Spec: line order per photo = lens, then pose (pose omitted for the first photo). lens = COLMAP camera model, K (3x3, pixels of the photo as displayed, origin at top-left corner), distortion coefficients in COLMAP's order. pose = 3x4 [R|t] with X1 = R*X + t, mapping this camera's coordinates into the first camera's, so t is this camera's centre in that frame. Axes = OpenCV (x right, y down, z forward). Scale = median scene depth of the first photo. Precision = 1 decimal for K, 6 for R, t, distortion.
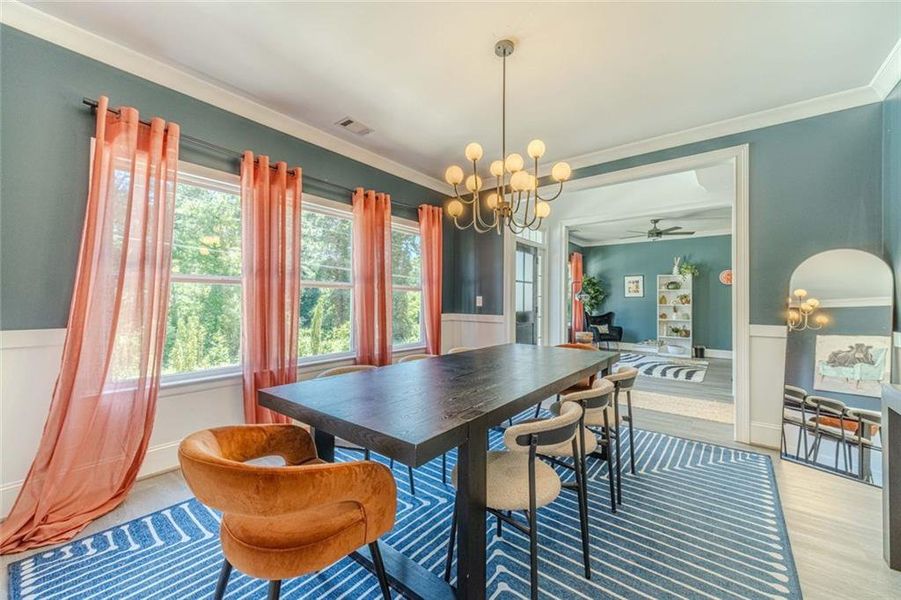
lens RADIAL K [[355.9, 0, 447.9], [0, 355.9, 296.0], [0, 0, 1]] dist [0.005721, -0.000921]
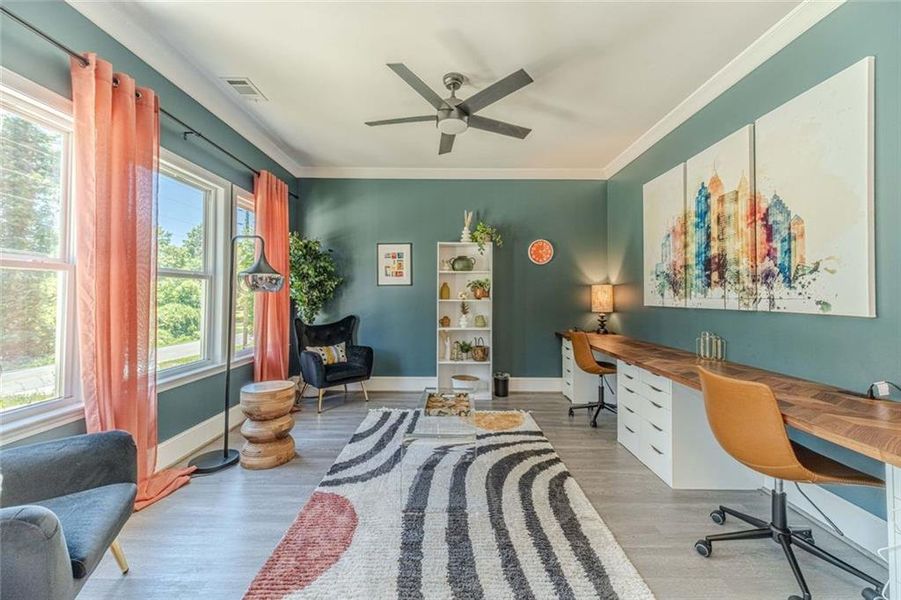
lens RADIAL K [[355.9, 0, 452.0], [0, 355.9, 288.8], [0, 0, 1]] dist [0.005721, -0.000921]
pose [[0.780852, 0.005972, 0.624688, 0.292122], [-0.006650, 0.999977, -0.001247, 0.008966], [-0.624681, -0.003180, 0.780873, 0.600741]]
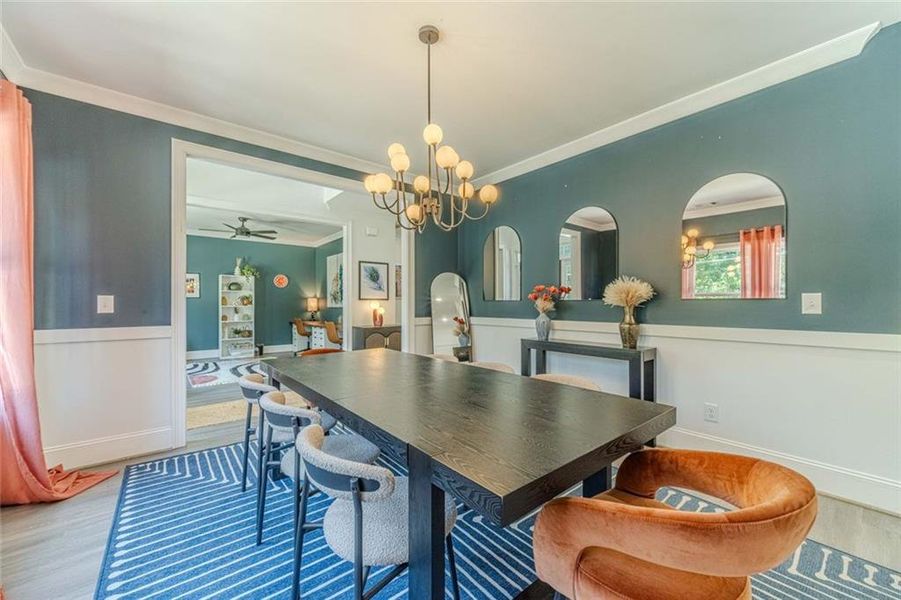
lens RADIAL K [[355.9, 0, 452.8], [0, 355.9, 303.0], [0, 0, 1]] dist [0.005721, -0.000921]
pose [[0.210191, -0.007463, 0.977632, -0.206156], [-0.009183, 0.999912, 0.009607, 0.001497], [-0.977617, -0.010997, 0.210104, 0.207024]]
